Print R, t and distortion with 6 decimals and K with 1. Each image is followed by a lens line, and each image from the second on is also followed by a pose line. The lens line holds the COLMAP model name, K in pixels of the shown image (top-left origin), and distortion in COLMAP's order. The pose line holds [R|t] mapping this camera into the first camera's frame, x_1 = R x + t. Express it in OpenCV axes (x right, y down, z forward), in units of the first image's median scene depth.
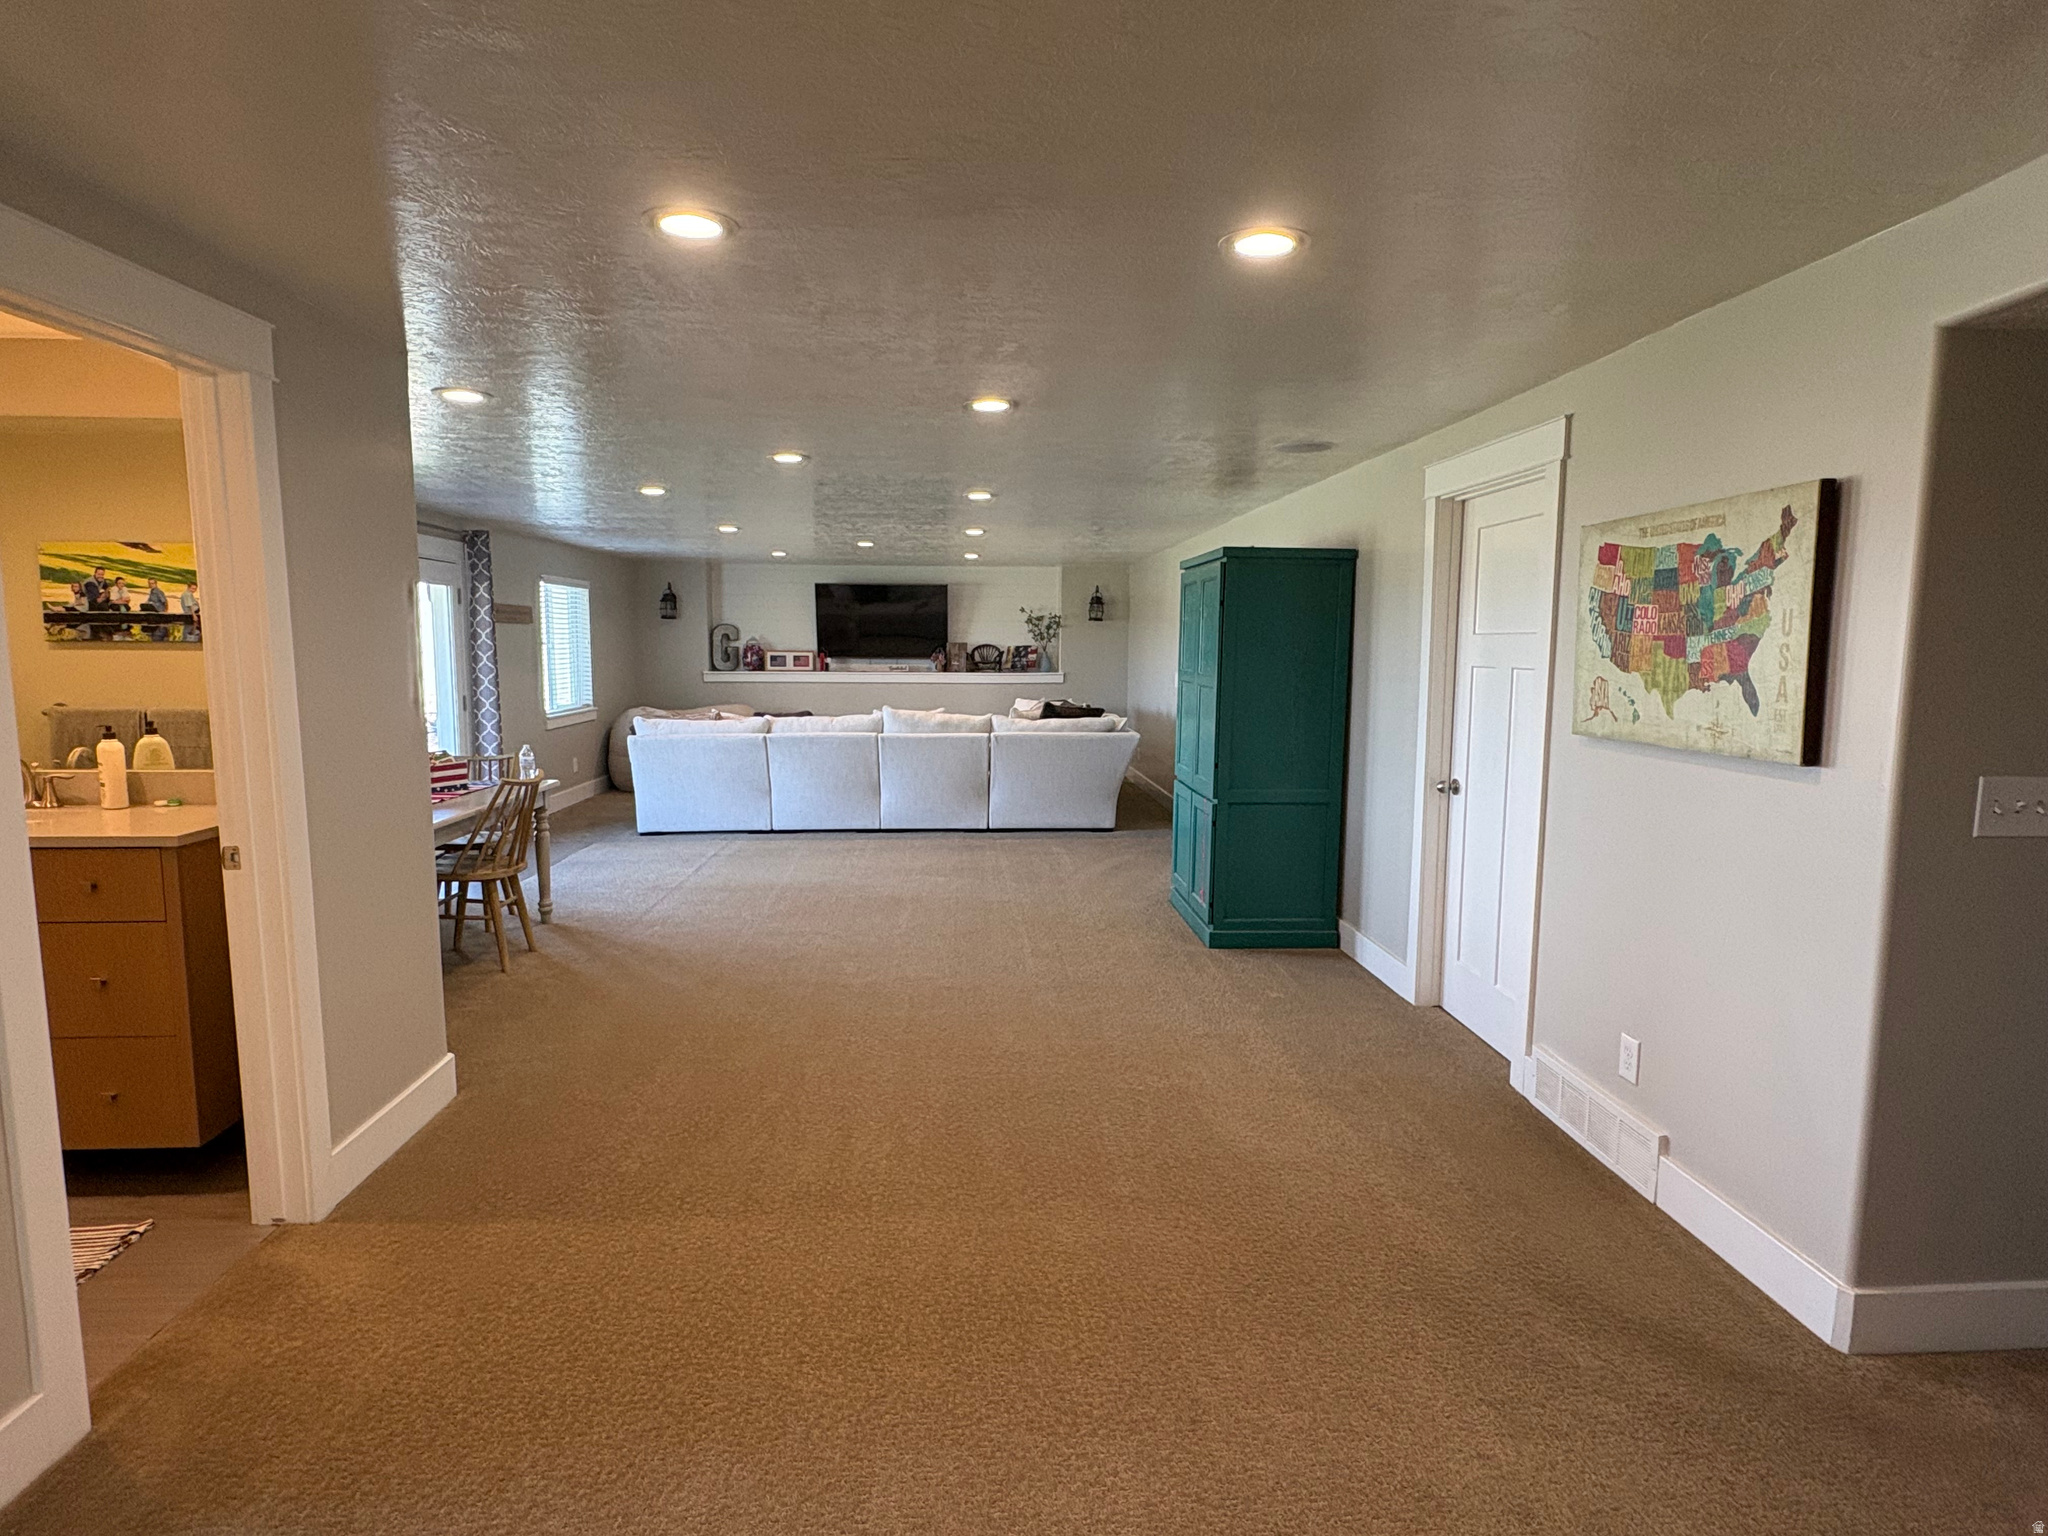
lens RADIAL K [[1107.1, 0, 1017.5], [0, 1107.1, 767.7], [0, 0, 1]] dist [-0.001300, 0.000463]
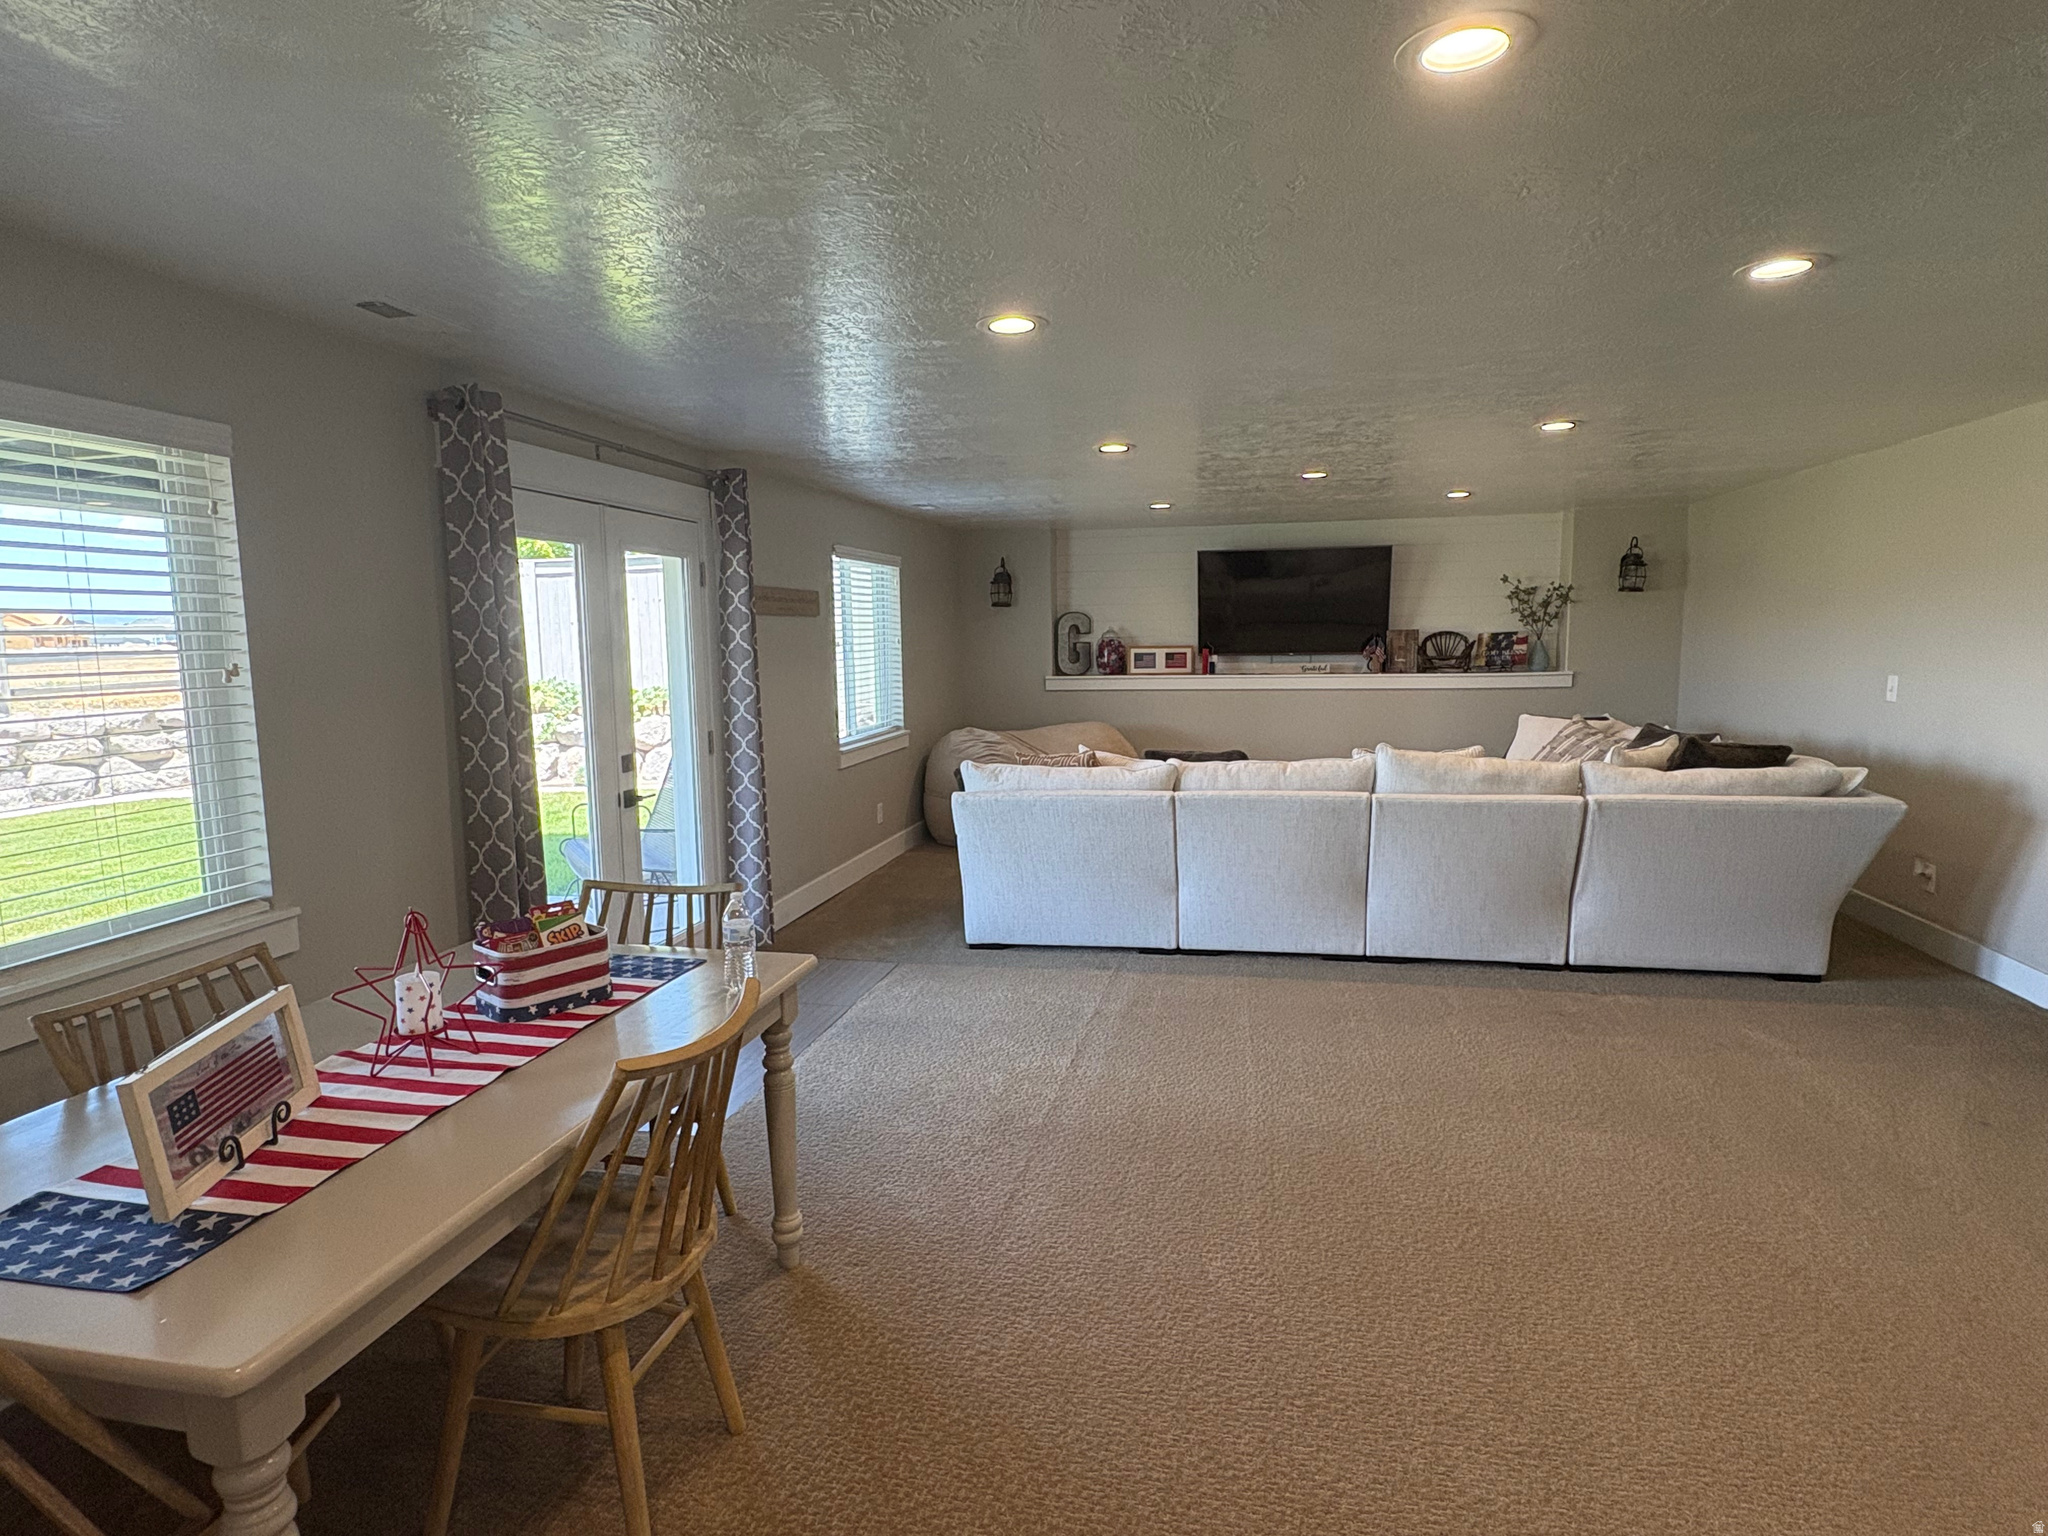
lens RADIAL K [[1107.1, 0, 1022.4], [0, 1107.1, 765.1], [0, 0, 1]] dist [-0.001300, 0.000463]
pose [[0.964476, 0.009940, -0.263983, -0.125616], [-0.007936, 0.999931, 0.008657, -0.041617], [0.264051, -0.006254, 0.964488, 0.343749]]
